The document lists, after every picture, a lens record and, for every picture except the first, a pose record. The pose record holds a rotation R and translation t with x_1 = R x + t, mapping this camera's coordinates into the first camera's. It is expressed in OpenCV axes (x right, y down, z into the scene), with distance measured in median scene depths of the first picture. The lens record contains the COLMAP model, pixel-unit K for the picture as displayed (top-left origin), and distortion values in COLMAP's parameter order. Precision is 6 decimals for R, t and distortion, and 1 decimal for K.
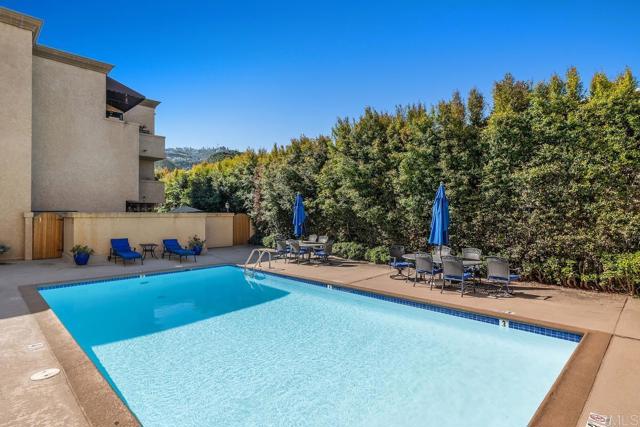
lens RADIAL K [[331.4, 0, 320.0], [0, 331.4, 213.5], [0, 0, 1]] dist [-0.000622, -0.000174]
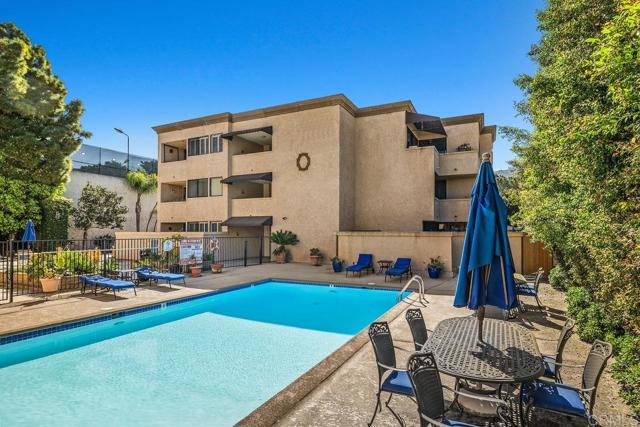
lens RADIAL K [[349.0, 0, 320.0], [0, 349.0, 213.5], [0, 0, 1]] dist [0.000770, 0.000031]
pose [[0.303806, -0.051964, -0.951316, 0.420533], [-0.004015, 0.998433, -0.055819, 0.002719], [0.952725, 0.020777, 0.303121, 0.388890]]
